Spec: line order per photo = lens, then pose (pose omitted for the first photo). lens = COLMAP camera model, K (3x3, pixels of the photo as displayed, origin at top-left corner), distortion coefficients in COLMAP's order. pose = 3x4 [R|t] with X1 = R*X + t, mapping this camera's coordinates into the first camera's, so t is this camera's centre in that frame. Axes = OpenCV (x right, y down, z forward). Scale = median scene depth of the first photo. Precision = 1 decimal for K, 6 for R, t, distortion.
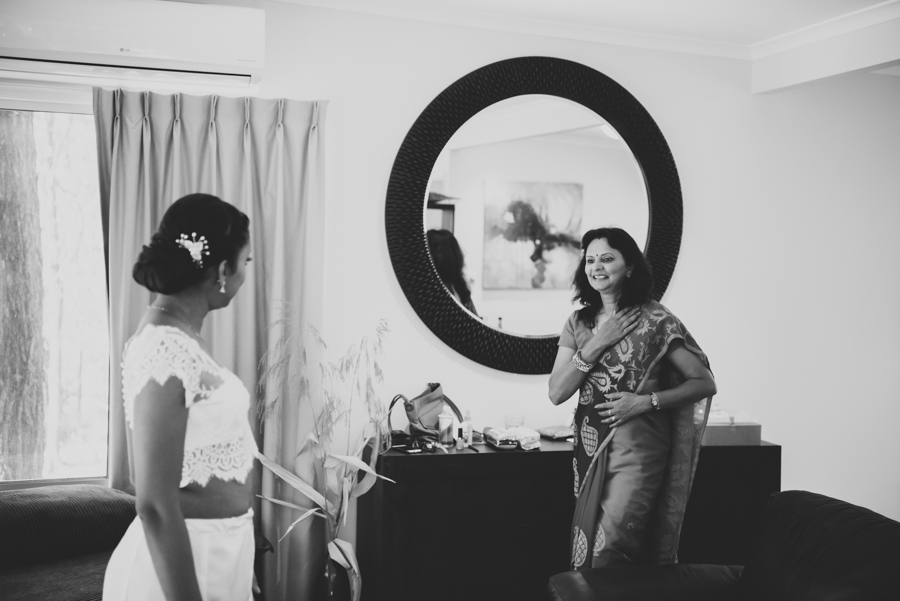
lens RADIAL K [[1204.7, 0, 446.2], [0, 1204.7, 297.0], [0, 0, 1]] dist [0.044402, 0.000000]
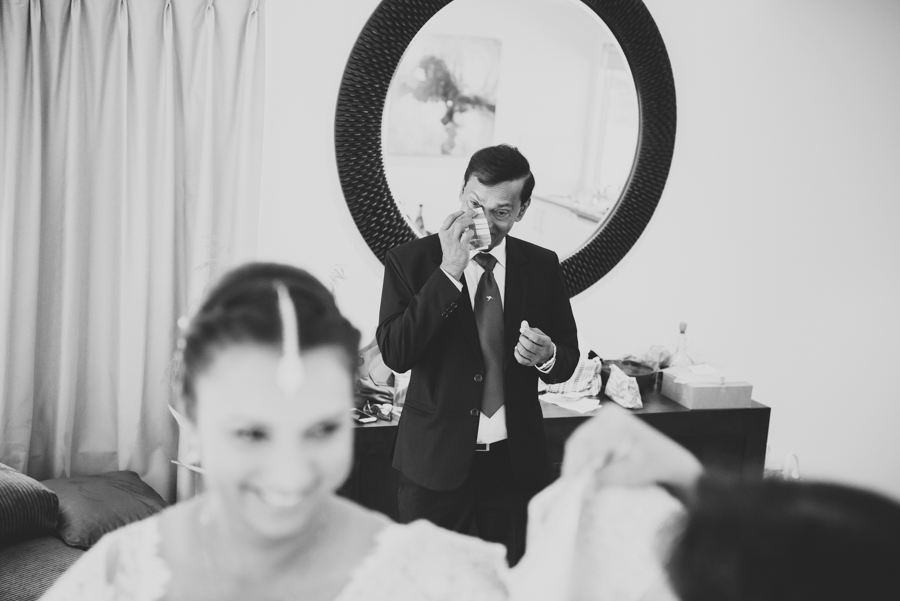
lens RADIAL K [[1240.1, 0, 450.0], [0, 1240.1, 305.6], [0, 0, 1]] dist [0.114528, 0.000000]
pose [[0.992148, 0.033794, 0.120419, -0.070159], [-0.051411, 0.987897, 0.146344, -0.073610], [-0.114016, -0.151386, 0.981877, 0.142161]]
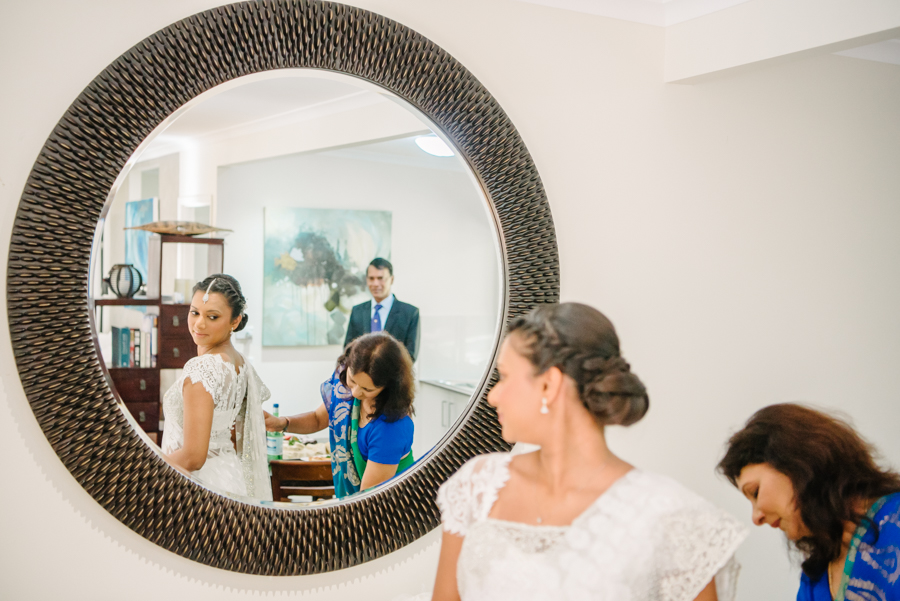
lens RADIAL K [[1240.1, 0, 443.8], [0, 1240.1, 302.9], [0, 0, 1]] dist [0.114528, 0.000000]
pose [[0.988050, -0.004546, 0.154066, 0.049840], [0.006532, 0.999902, -0.012383, -0.054802], [-0.153995, 0.013241, 0.987983, 0.440031]]
